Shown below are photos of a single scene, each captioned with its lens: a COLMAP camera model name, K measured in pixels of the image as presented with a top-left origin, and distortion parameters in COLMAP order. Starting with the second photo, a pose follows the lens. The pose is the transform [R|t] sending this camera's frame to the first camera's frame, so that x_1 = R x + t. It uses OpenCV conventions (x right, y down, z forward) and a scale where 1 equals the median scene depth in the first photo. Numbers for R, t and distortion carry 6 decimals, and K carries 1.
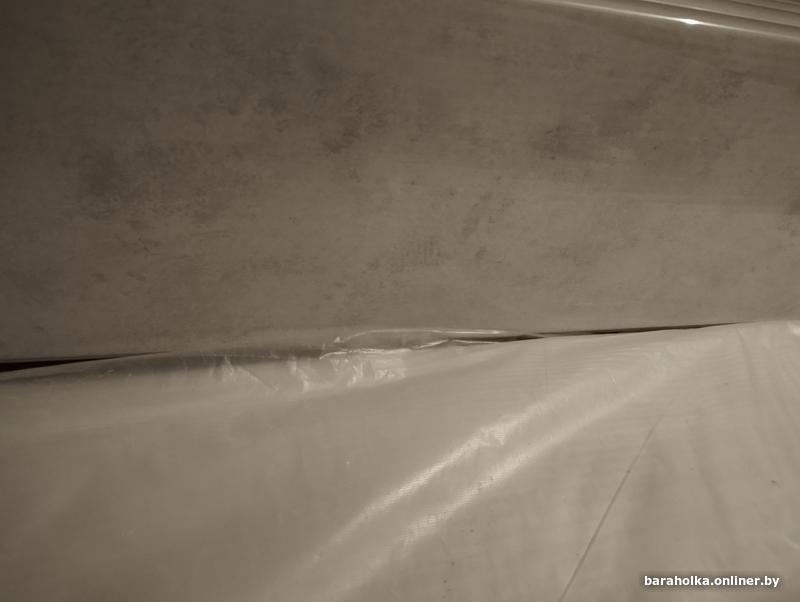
lens RADIAL K [[710.6, 0, 400.0], [0, 710.6, 301.0], [0, 0, 1]] dist [0.144298, -0.204679]
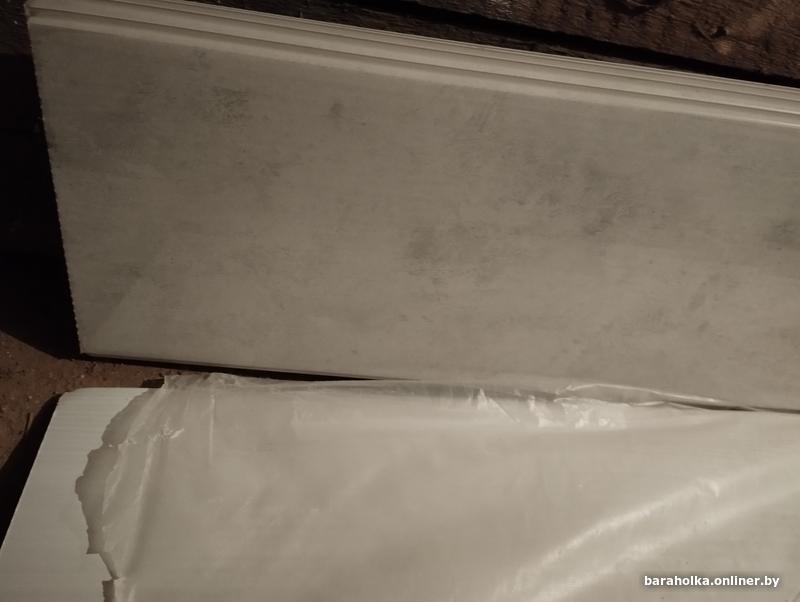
lens RADIAL K [[710.6, 0, 400.0], [0, 710.6, 301.0], [0, 0, 1]] dist [0.144298, -0.204679]
pose [[0.969133, 0.075516, -0.234688, -0.096747], [-0.099593, 0.990722, -0.092476, 0.052674], [0.225527, 0.112995, 0.967662, -0.259137]]
